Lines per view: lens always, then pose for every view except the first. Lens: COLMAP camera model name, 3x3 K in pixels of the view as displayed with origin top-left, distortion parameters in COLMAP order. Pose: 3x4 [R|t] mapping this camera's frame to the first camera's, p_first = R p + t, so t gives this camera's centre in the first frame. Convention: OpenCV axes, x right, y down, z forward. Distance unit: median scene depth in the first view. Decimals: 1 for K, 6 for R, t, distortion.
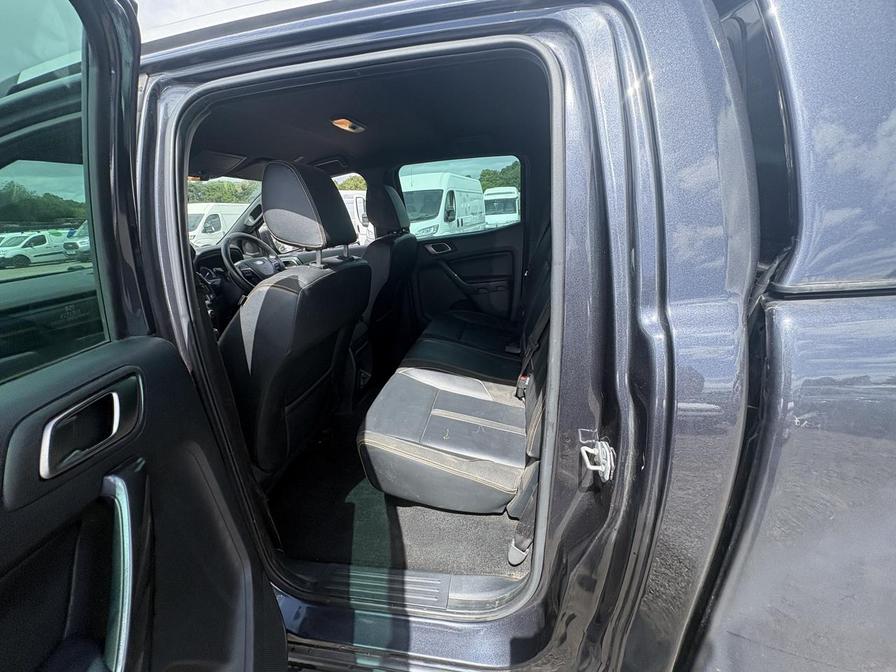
lens RADIAL K [[360.2, 0, 449.0], [0, 360.2, 336.4], [0, 0, 1]] dist [0.000542, 0.000492]
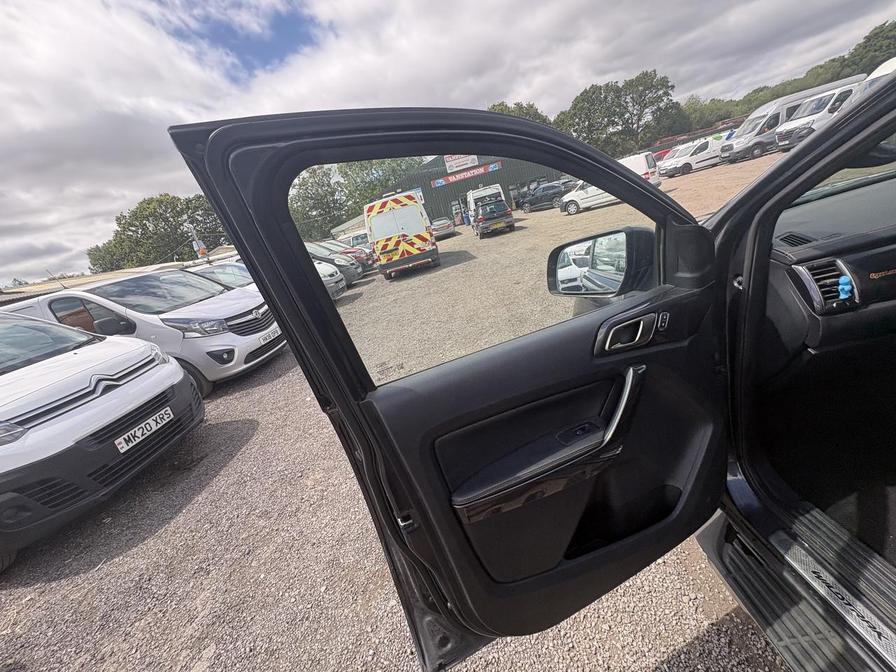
lens RADIAL K [[356.9, 0, 447.1], [0, 356.9, 338.2], [0, 0, 1]] dist [0.003175, 0.000005]
pose [[0.177469, 0.332583, -0.926225, -0.074920], [-0.075228, 0.942996, 0.324191, -0.006457], [0.981247, 0.012144, 0.192372, -0.008381]]
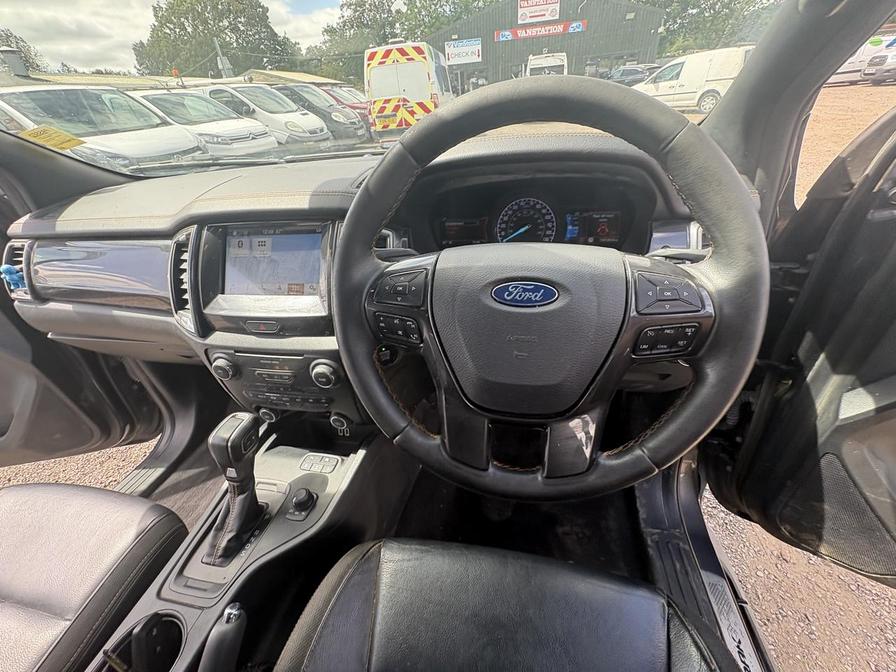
lens RADIAL K [[360.2, 0, 449.0], [0, 360.2, 336.4], [0, 0, 1]] dist [0.000542, 0.000492]
pose [[-0.011469, 0.609993, -0.792324, -0.079144], [-0.243187, 0.766884, 0.593927, -0.062608], [0.969912, 0.199495, 0.139547, 0.207728]]
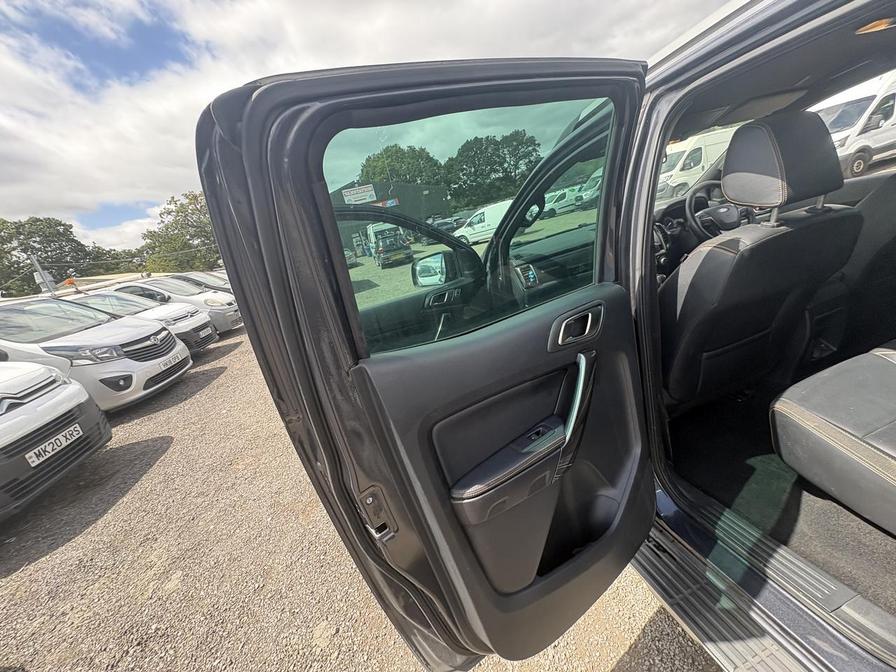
lens RADIAL K [[358.3, 0, 446.9], [0, 358.3, 339.2], [0, 0, 1]] dist [-0.000086, 0.000337]
pose [[0.426487, 0.240307, -0.871987, 0.024249], [-0.088400, 0.970520, 0.224224, -0.003799], [0.900163, -0.018545, 0.435158, -0.030140]]
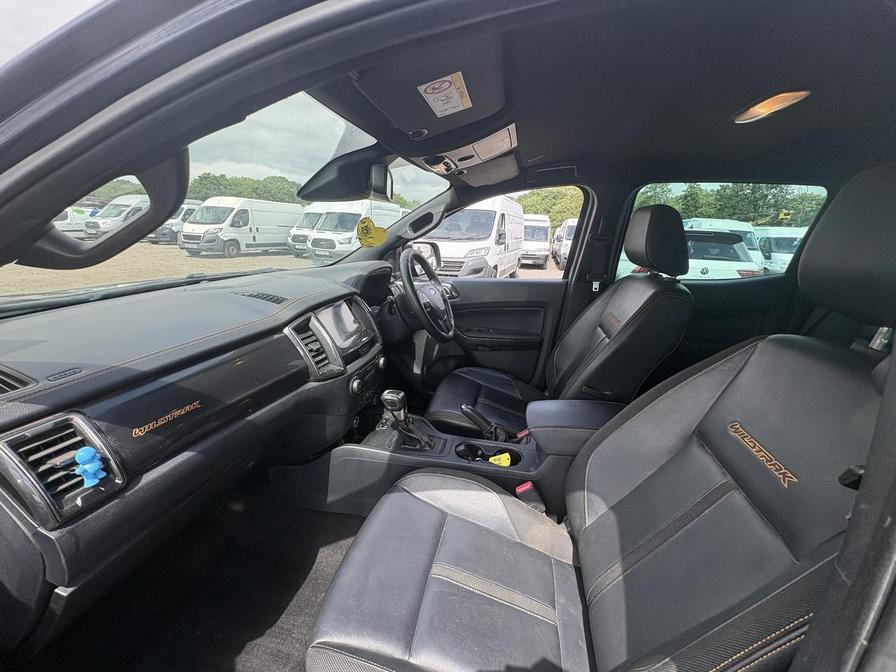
lens RADIAL K [[363.0, 0, 451.7], [0, 363.0, 334.4], [0, 0, 1]] dist [-0.011985, 0.006728]
pose [[0.994122, 0.108251, 0.001923, -0.094725], [-0.108001, 0.992757, -0.052628, -0.018208], [-0.007606, 0.052111, 0.998612, 0.052103]]
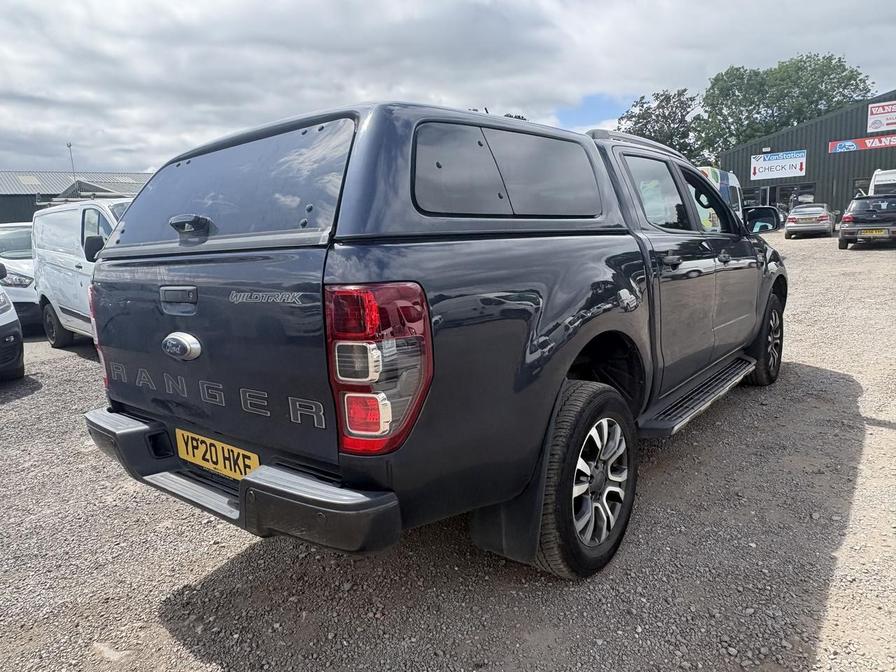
lens RADIAL K [[590.8, 0, 448.0], [0, 590.8, 336.0], [0, 0, 1]] dist [0.000493, 0.000754]
pose [[-0.475138, 0.241588, -0.846096, 0.405190], [-0.200647, 0.906489, 0.371508, -0.116741], [0.856729, 0.346284, -0.382233, 0.283381]]
